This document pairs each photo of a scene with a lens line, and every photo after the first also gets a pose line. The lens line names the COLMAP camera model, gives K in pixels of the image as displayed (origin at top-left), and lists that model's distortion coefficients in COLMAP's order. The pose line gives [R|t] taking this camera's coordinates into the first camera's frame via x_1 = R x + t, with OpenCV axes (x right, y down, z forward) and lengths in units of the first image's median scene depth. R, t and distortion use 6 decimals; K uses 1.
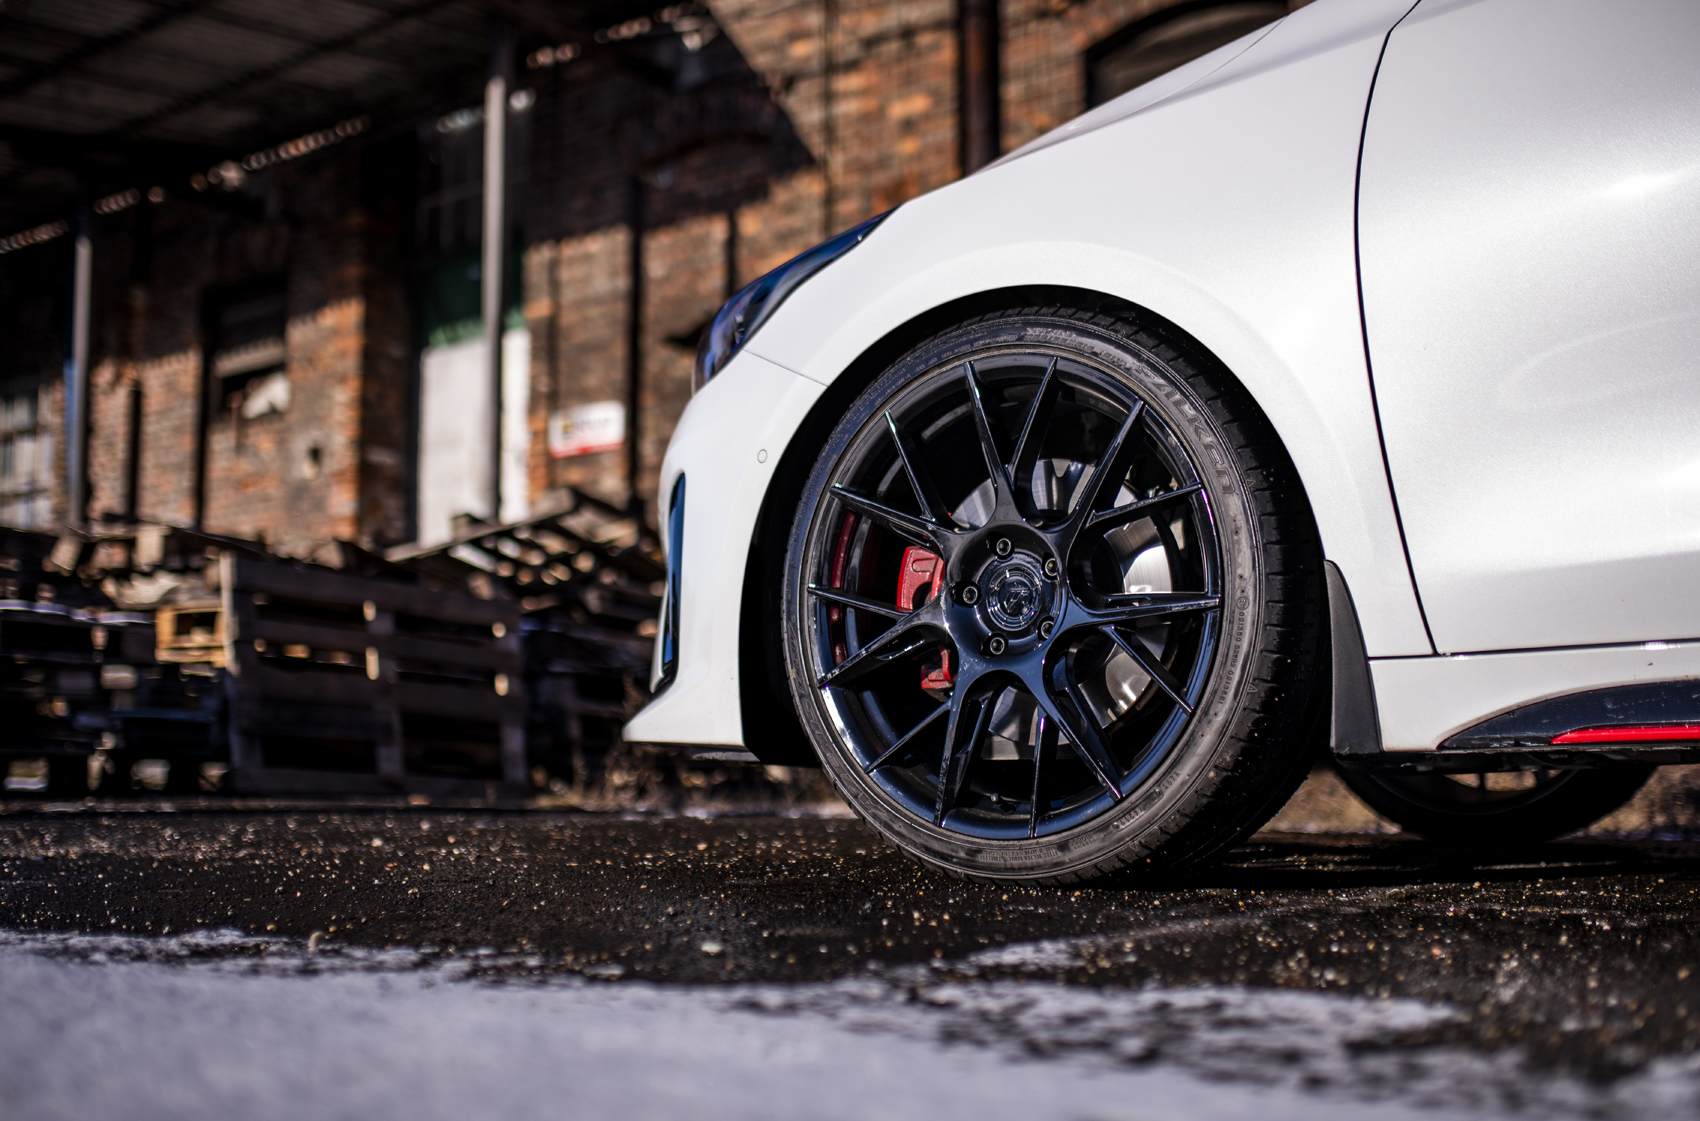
lens RADIAL K [[1736.8, 0, 852.3], [0, 1736.8, 559.0], [0, 0, 1]] dist [-0.018315, 0.000000]
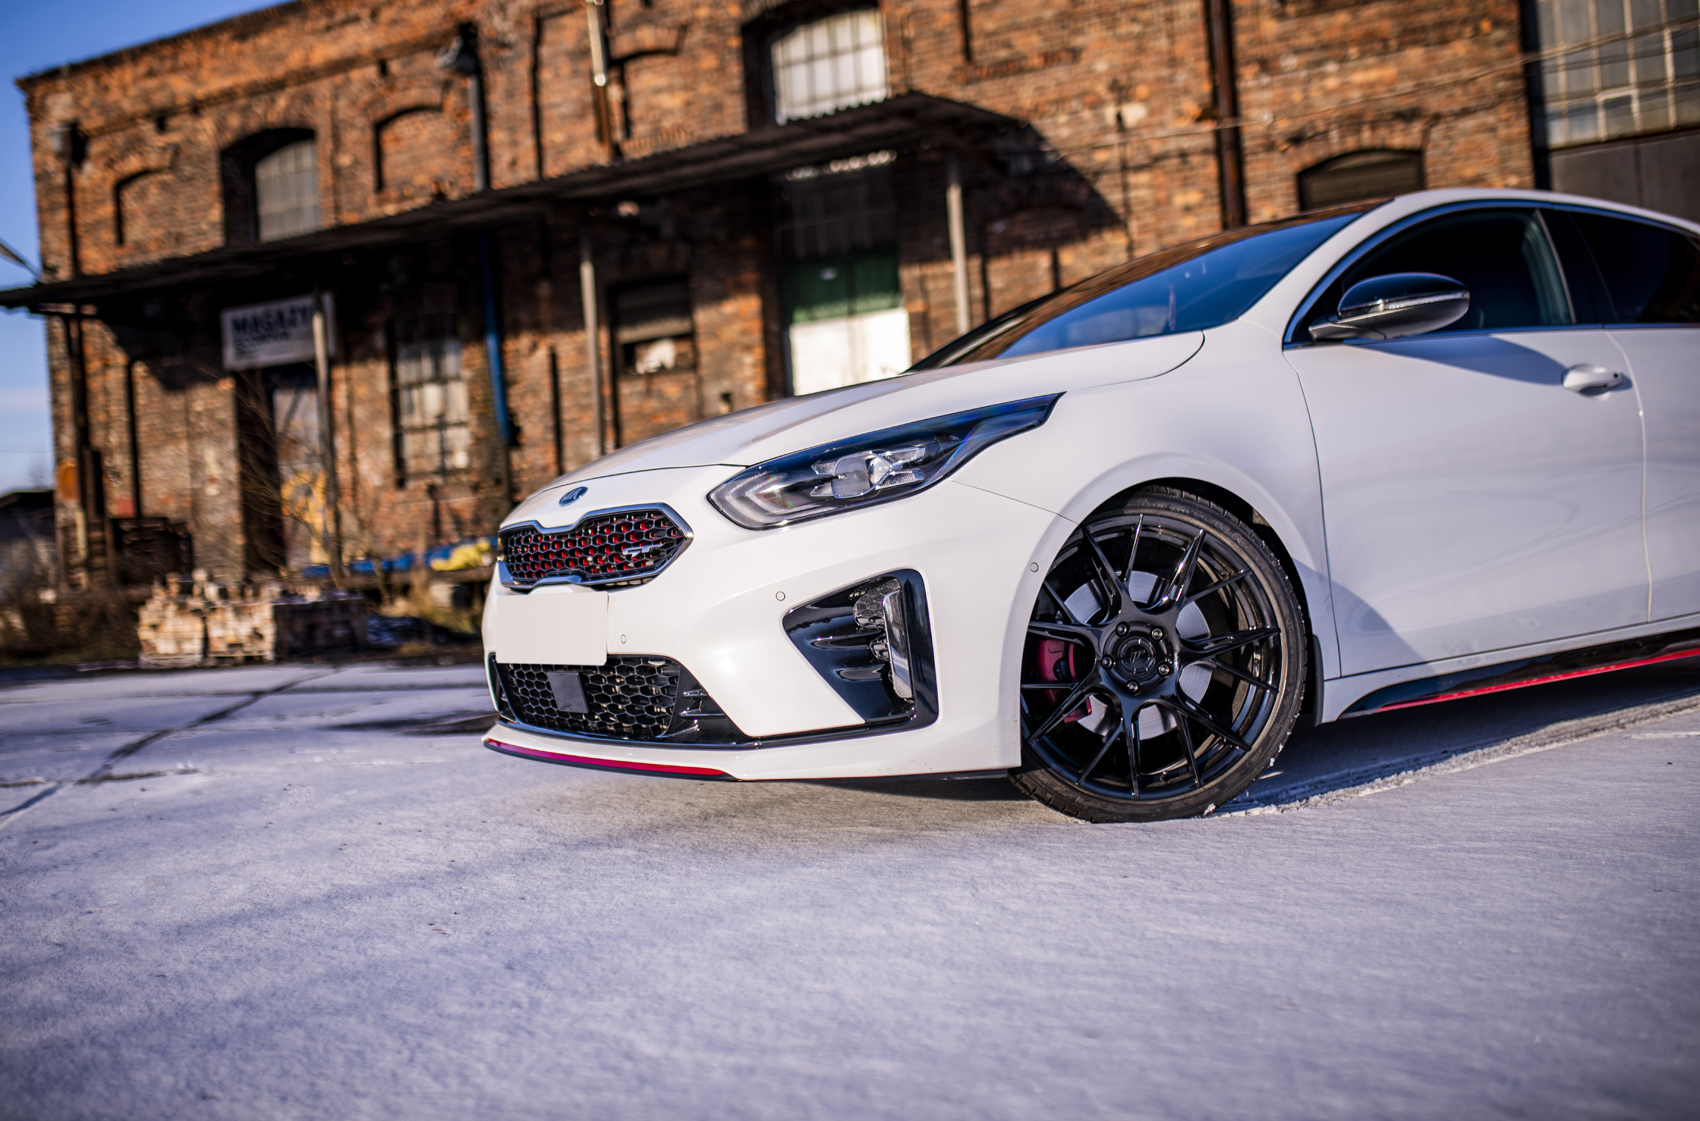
lens RADIAL K [[1611.8, 0, 842.3], [0, 1611.8, 521.4], [0, 0, 1]] dist [-0.027230, 0.000000]
pose [[0.980411, -0.062421, 0.186812, -0.571681], [0.045886, 0.994741, 0.091568, -0.092055], [-0.191545, -0.081202, 0.978119, -0.491865]]
